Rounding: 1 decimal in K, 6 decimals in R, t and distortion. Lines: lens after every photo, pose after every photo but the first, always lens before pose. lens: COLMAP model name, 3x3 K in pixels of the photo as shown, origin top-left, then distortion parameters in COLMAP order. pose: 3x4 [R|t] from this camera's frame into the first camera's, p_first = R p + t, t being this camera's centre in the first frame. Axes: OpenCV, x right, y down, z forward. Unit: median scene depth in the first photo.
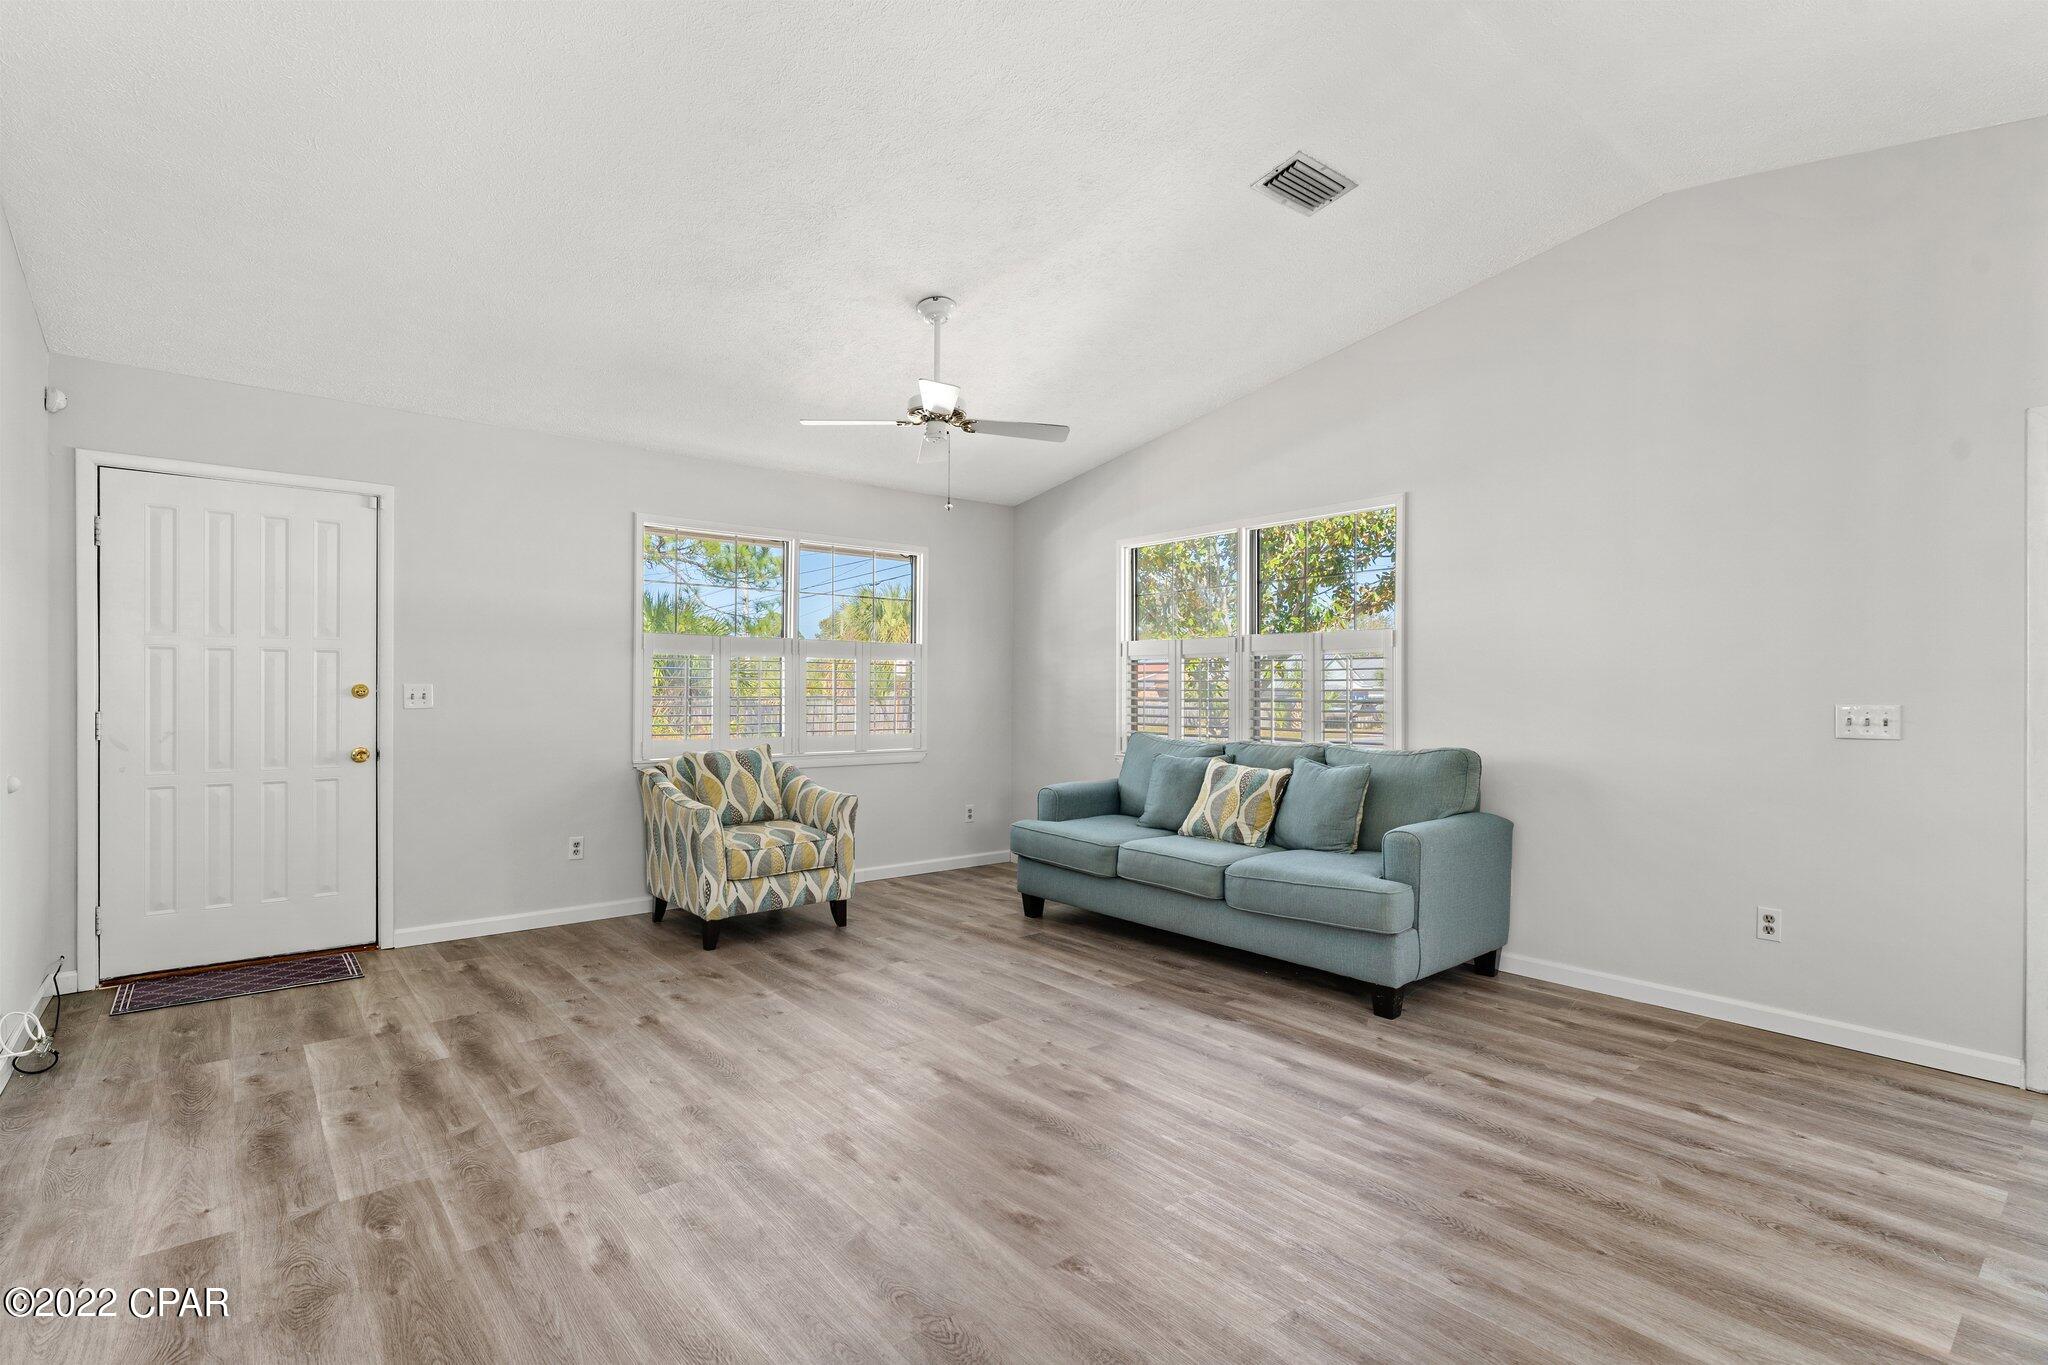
lens RADIAL K [[953.4, 0, 1003.5], [0, 953.4, 691.4], [0, 0, 1]] dist [-0.003987, 0.001886]
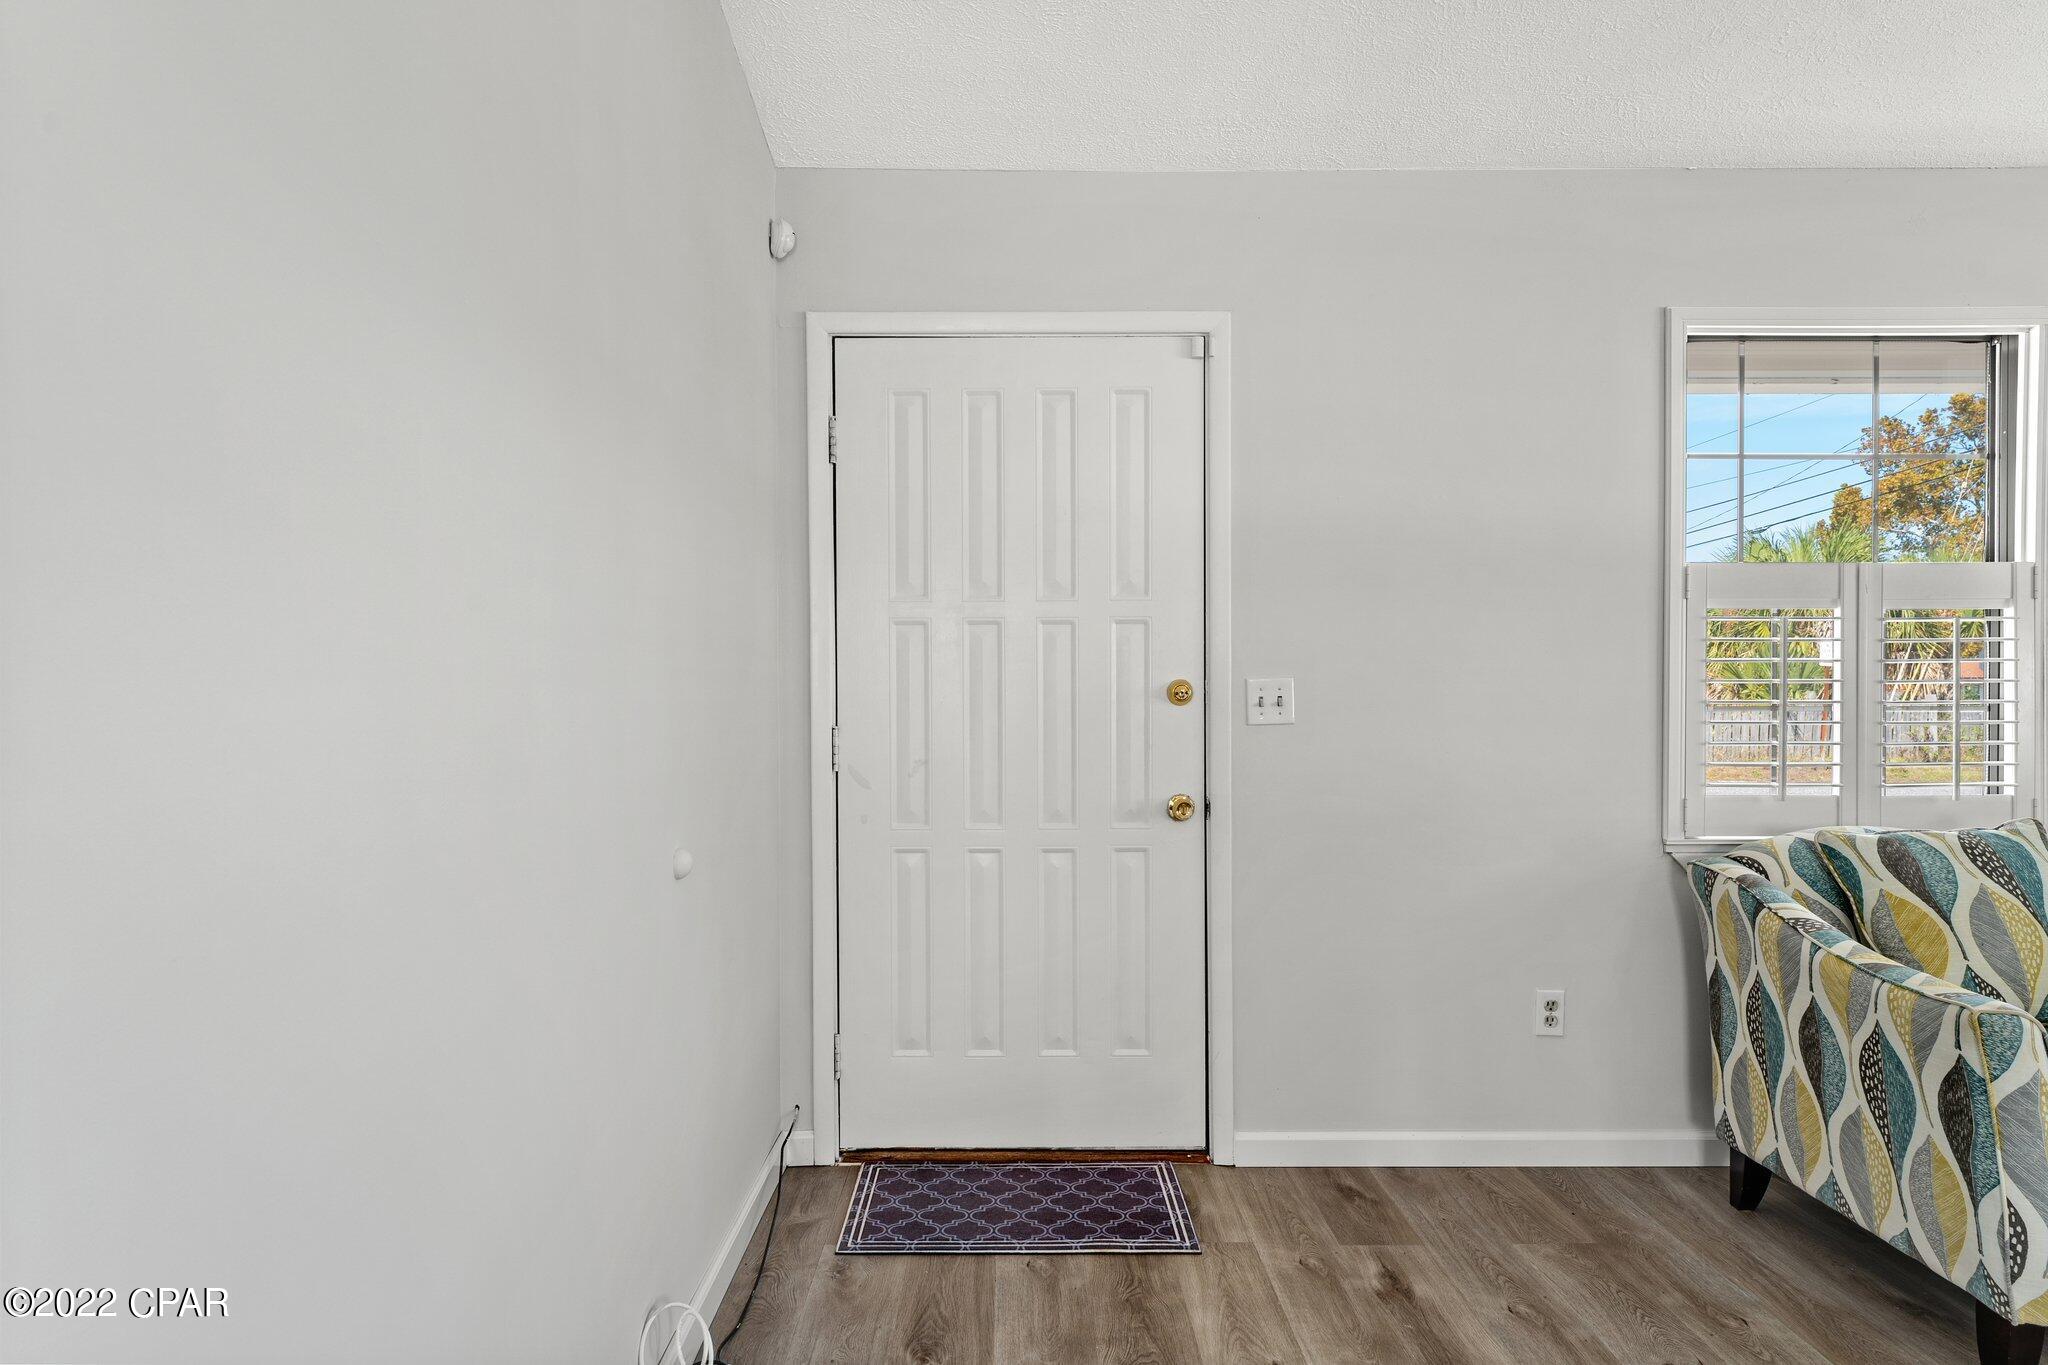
lens RADIAL K [[1117.3, 0, 1030.3], [0, 1117.3, 693.9], [0, 0, 1]] dist [-0.005823, -0.002179]
pose [[0.783220, -0.004049, -0.621732, -0.368086], [0.004858, 0.999988, -0.000392, 0.000521], [0.621726, -0.002713, 0.783230, 0.473417]]
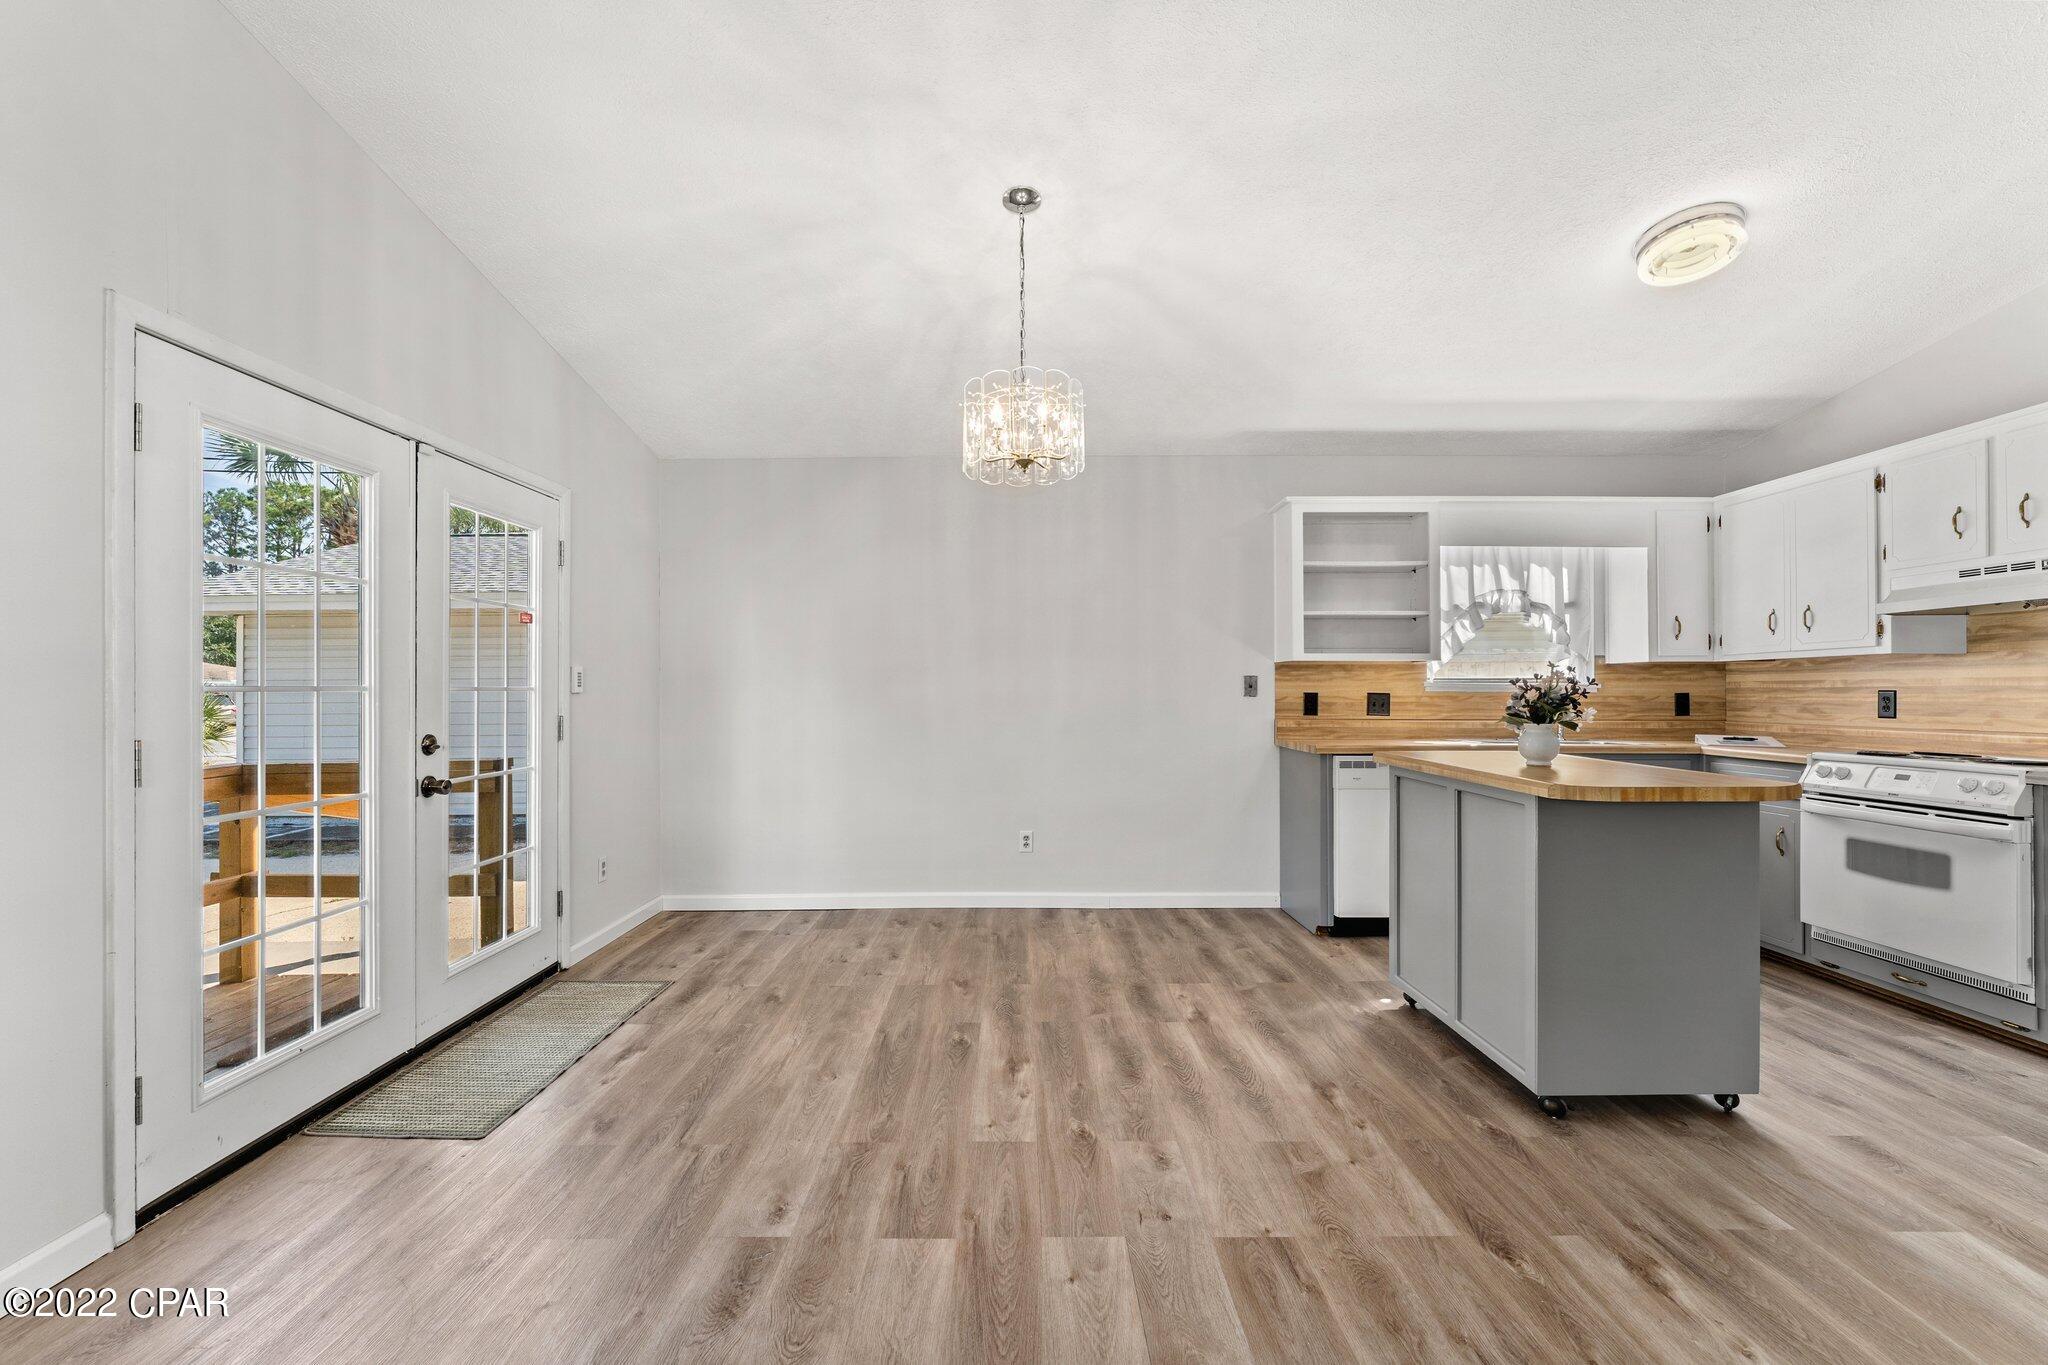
lens RADIAL K [[874.0, 0, 1019.1], [0, 874.0, 687.1], [0, 0, 1]] dist [-0.000543, 0.000662]
pose [[-0.776327, 0.001636, 0.630328, 0.101005], [0.002122, 0.999998, 0.000018, 0.001184], [-0.630327, 0.001352, -0.776329, 0.764967]]
